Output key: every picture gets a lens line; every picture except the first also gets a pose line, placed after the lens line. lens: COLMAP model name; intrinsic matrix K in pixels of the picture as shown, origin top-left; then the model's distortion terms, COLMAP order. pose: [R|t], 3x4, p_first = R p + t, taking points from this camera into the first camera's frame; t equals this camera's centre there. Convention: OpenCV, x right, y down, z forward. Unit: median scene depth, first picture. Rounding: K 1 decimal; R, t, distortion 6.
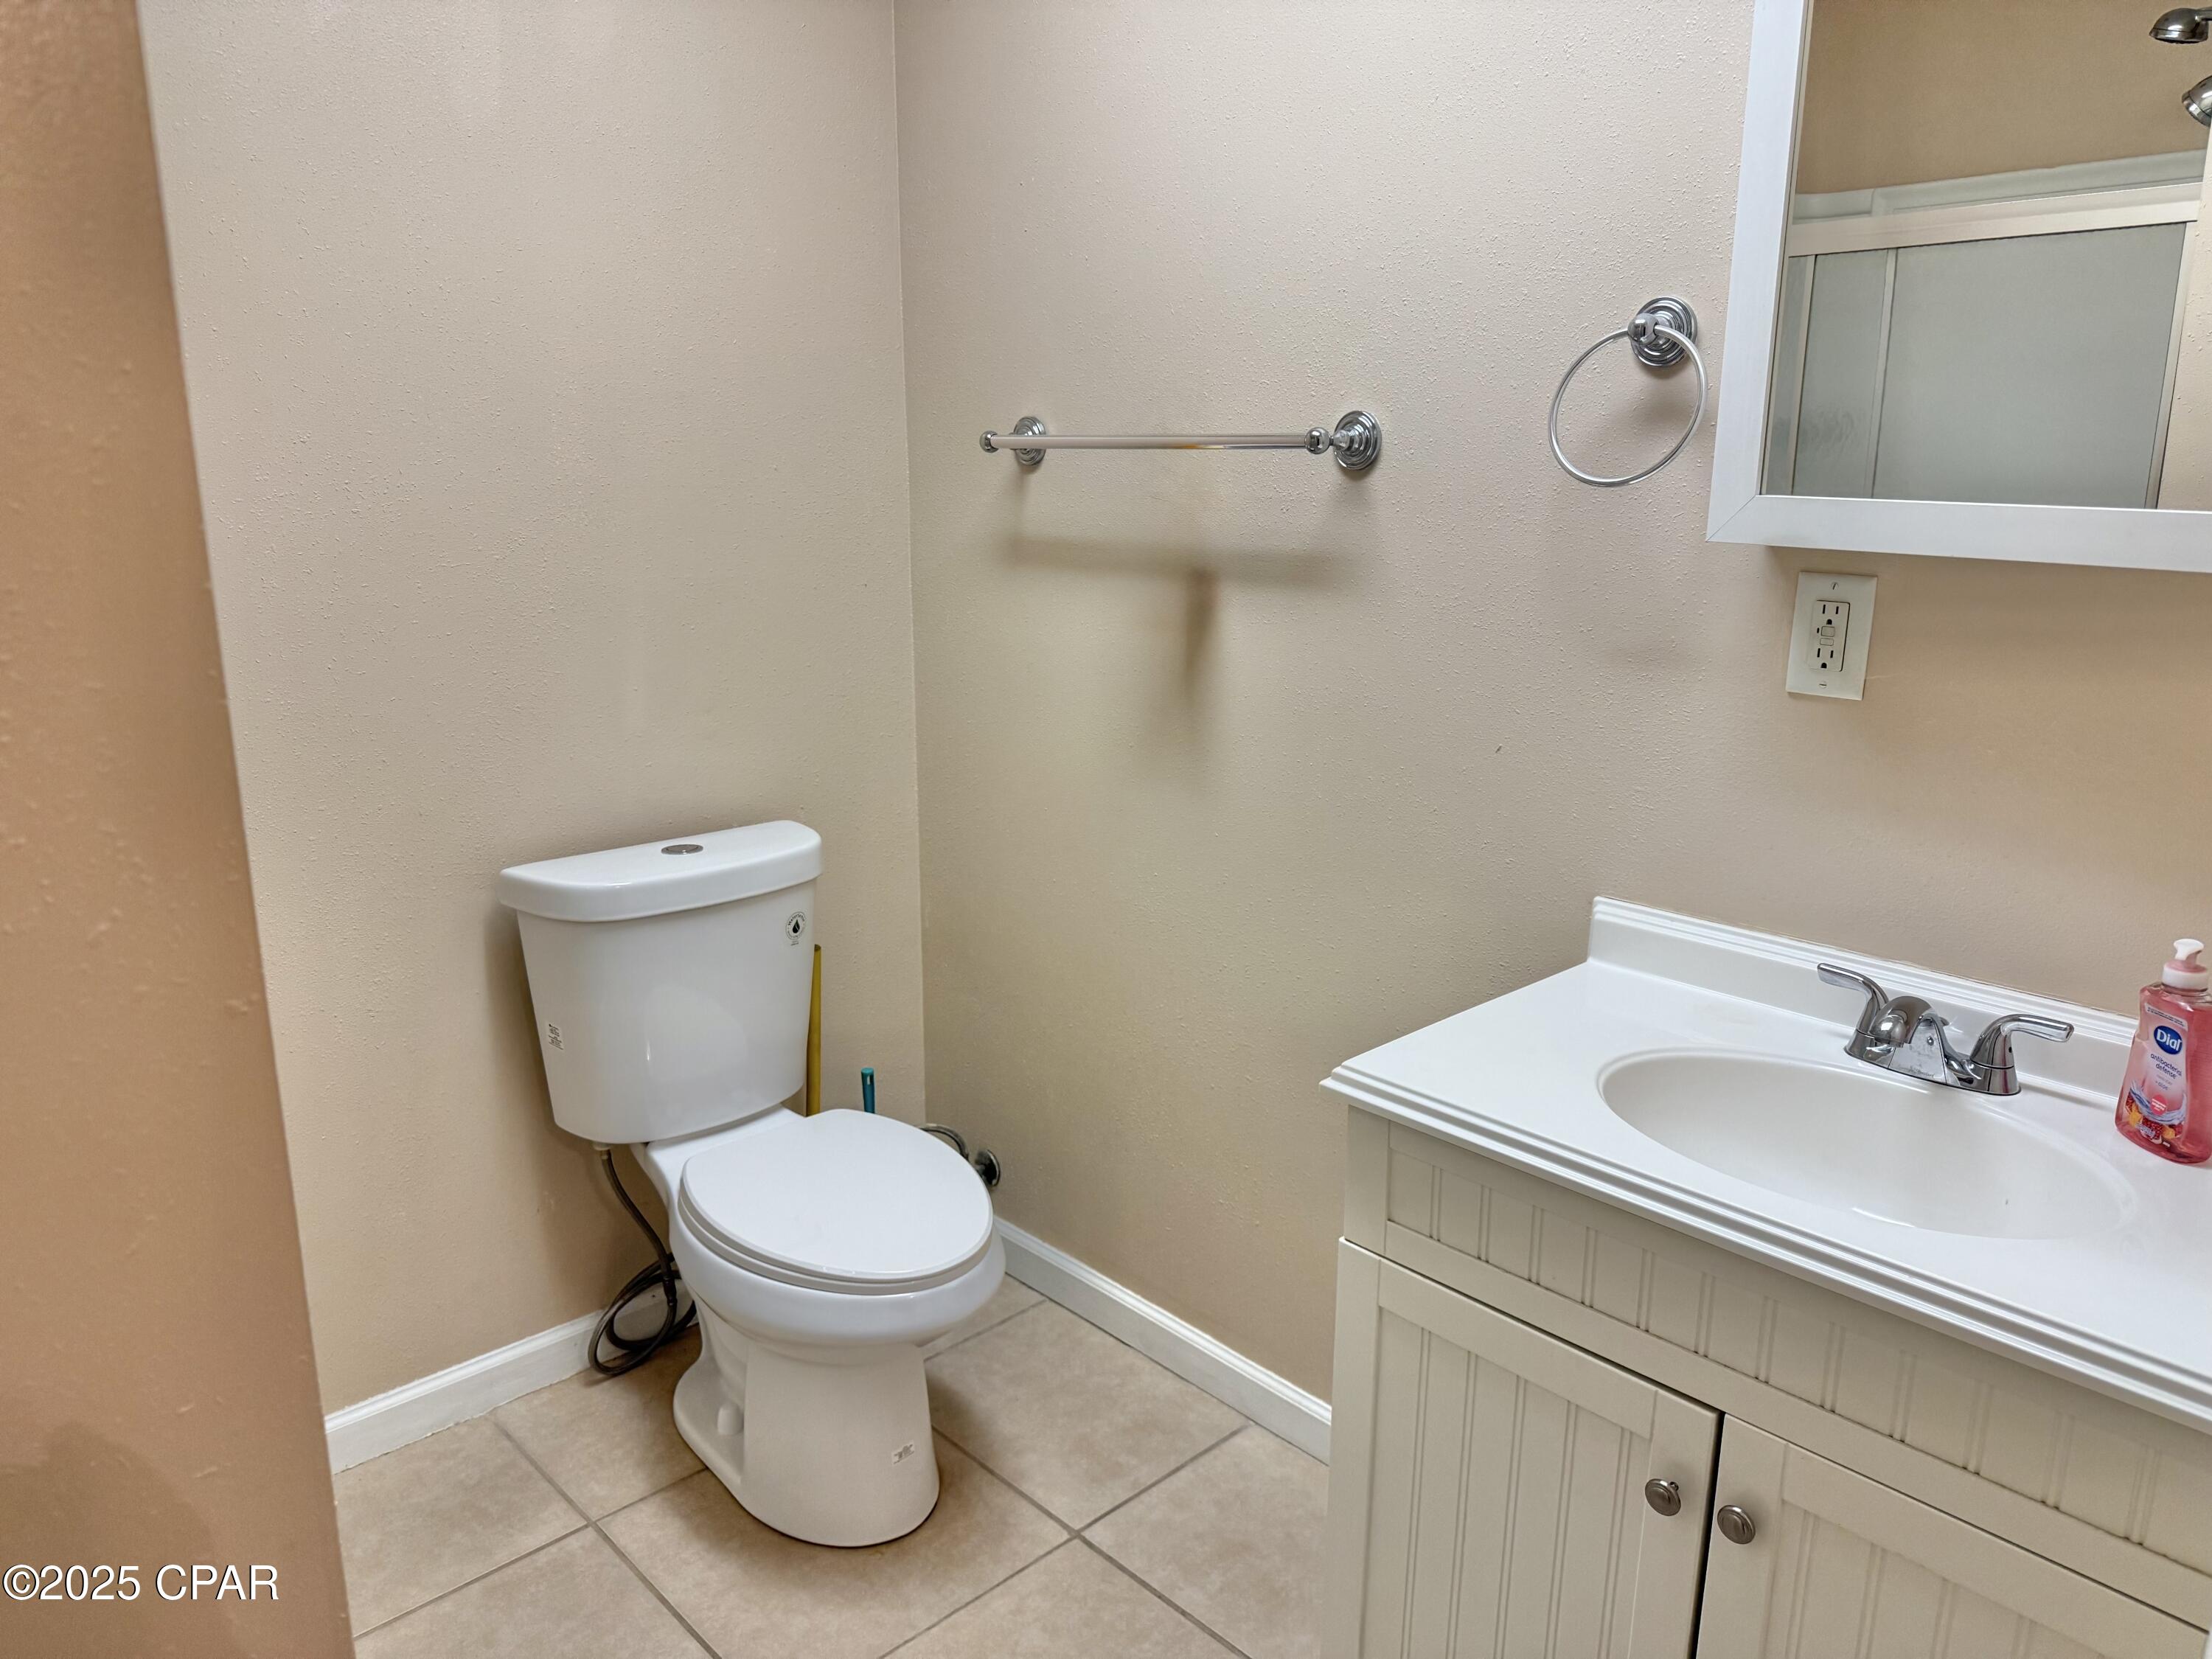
lens RADIAL K [[1571.8, 0, 1102.5], [0, 1571.8, 815.3], [0, 0, 1]] dist [0.041656, -0.044810]
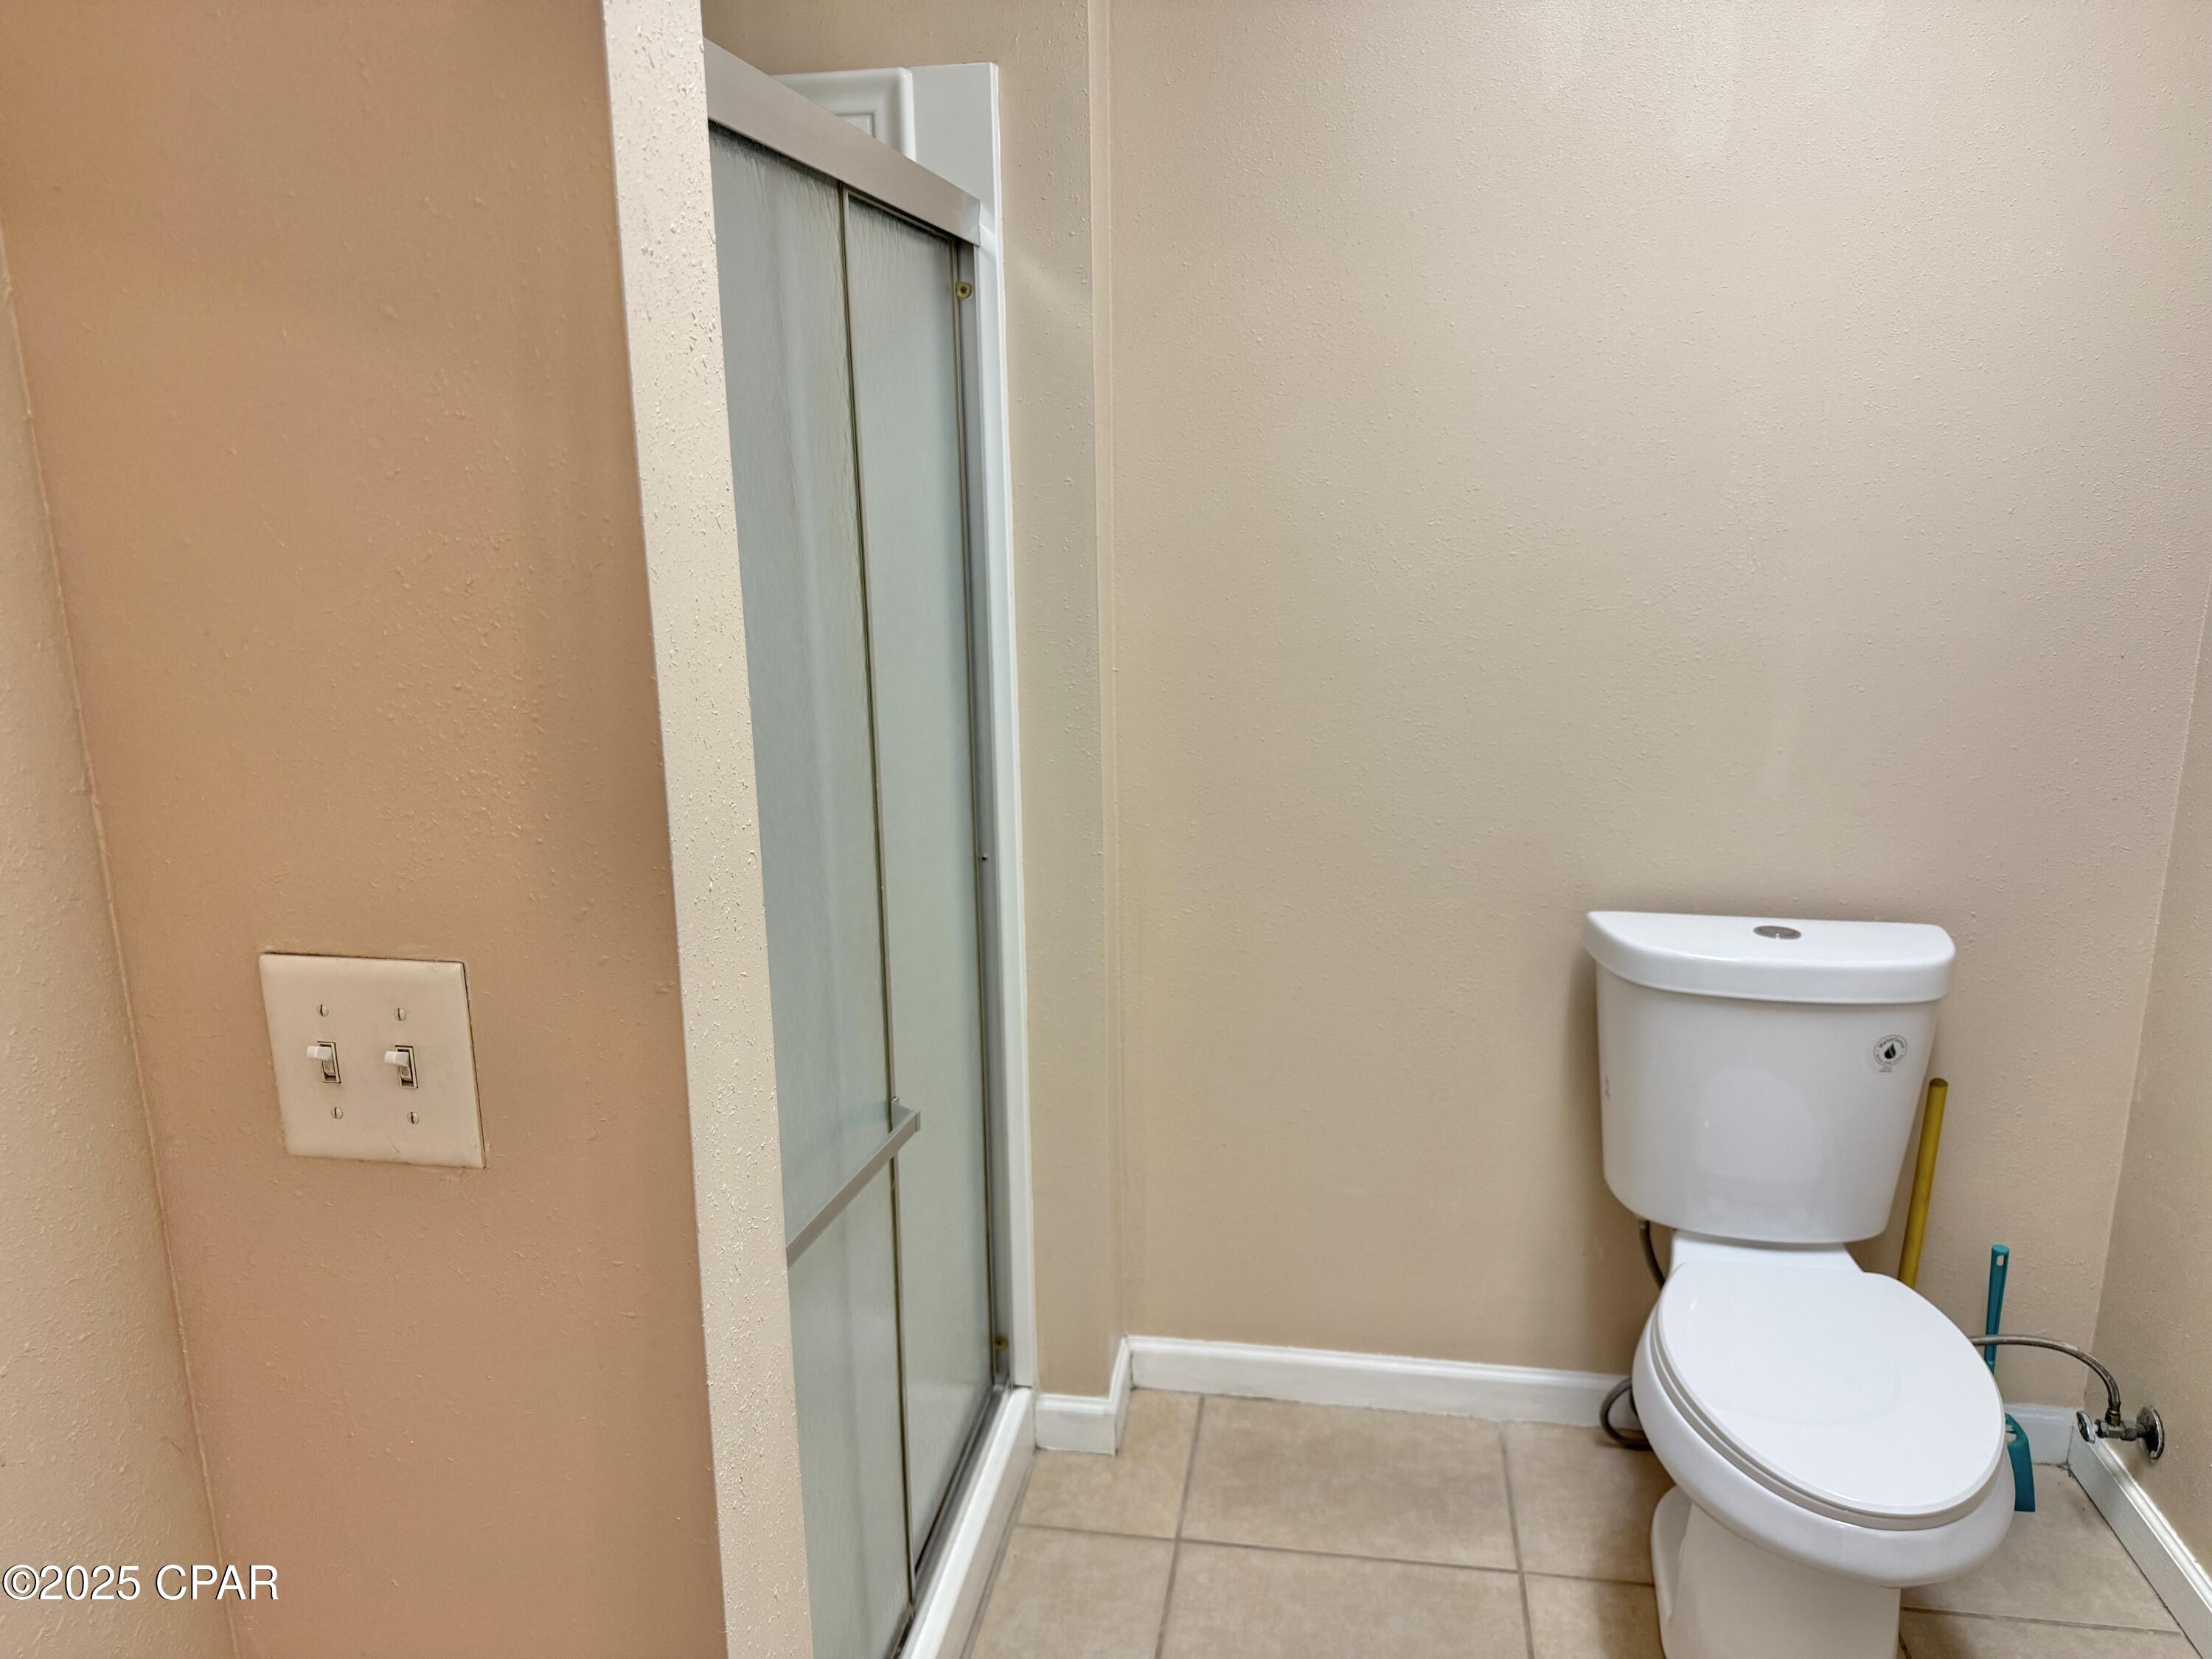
lens RADIAL K [[1571.8, 0, 1095.6], [0, 1571.8, 828.2], [0, 0, 1]] dist [0.041656, -0.044810]
pose [[0.609784, 0.174594, -0.773098, 0.193003], [-0.168570, 0.981687, 0.088740, -0.053719], [0.774434, 0.076209, 0.628048, 0.122639]]
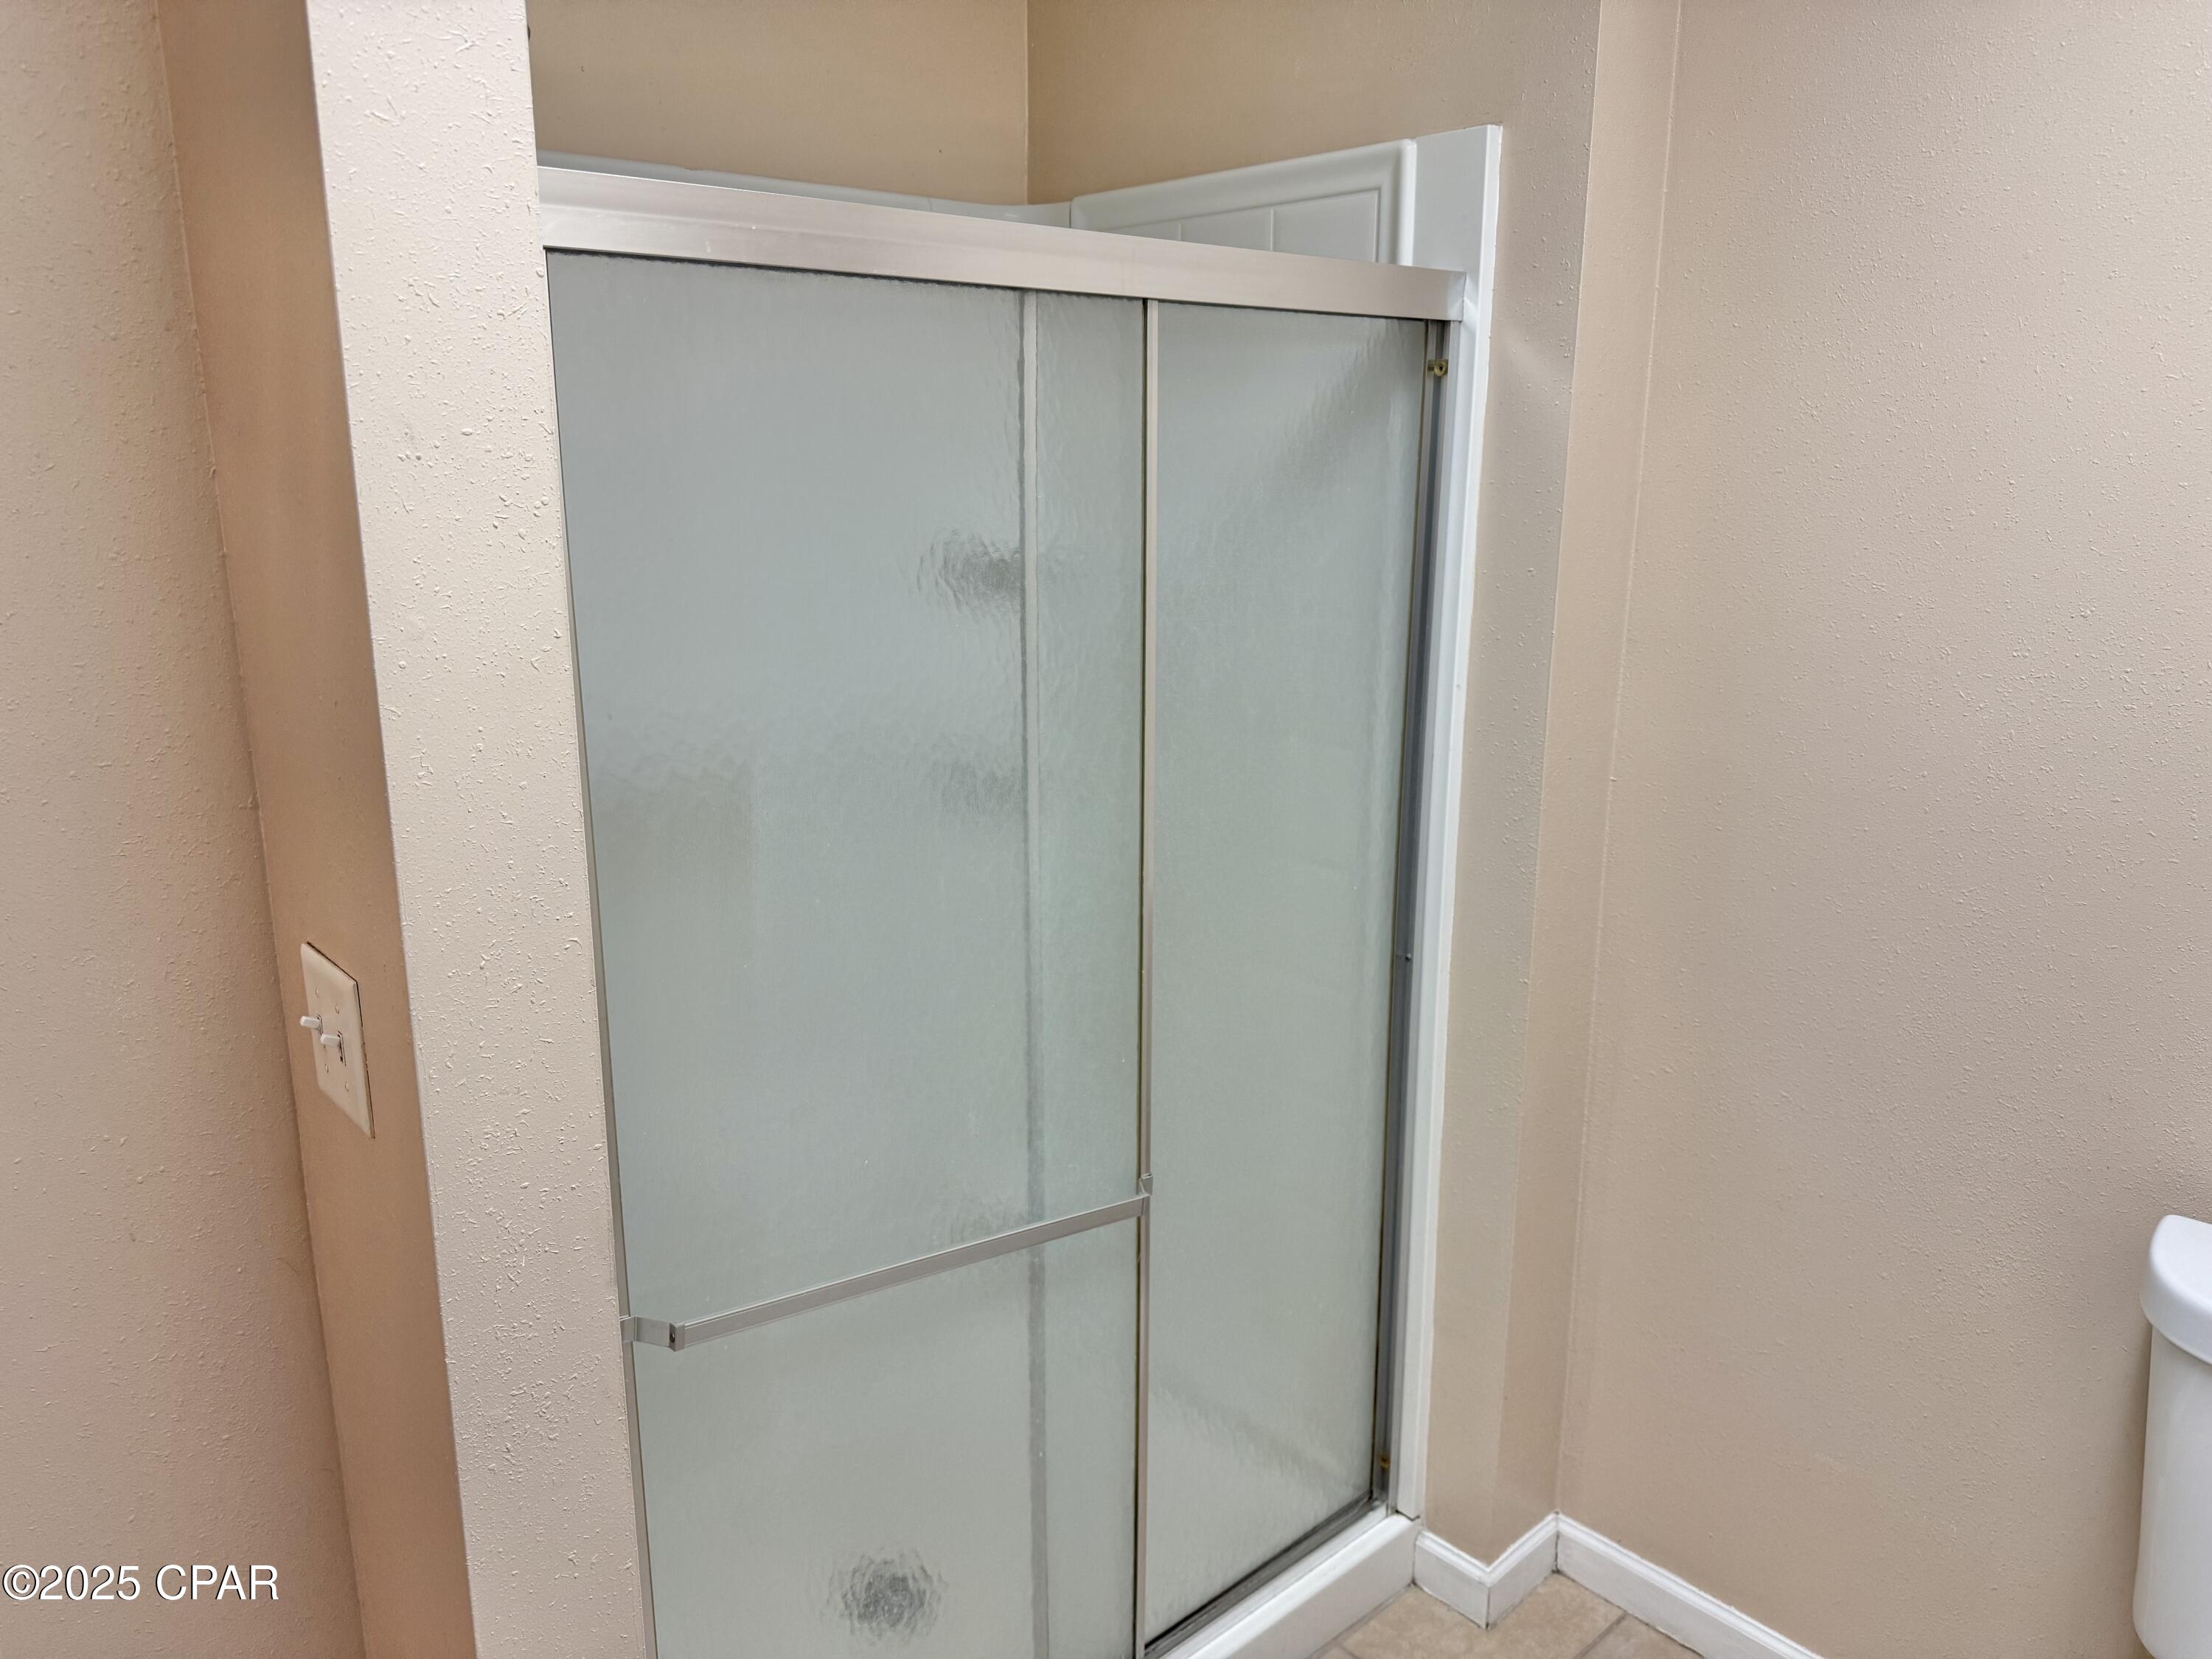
lens RADIAL K [[1571.8, 0, 1104.5], [0, 1571.8, 845.3], [0, 0, 1]] dist [0.041656, -0.044810]
pose [[-0.019070, 0.244415, -0.969483, 0.288722], [-0.234824, 0.941441, 0.241965, -0.186864], [0.971851, 0.232272, 0.039441, 0.463697]]
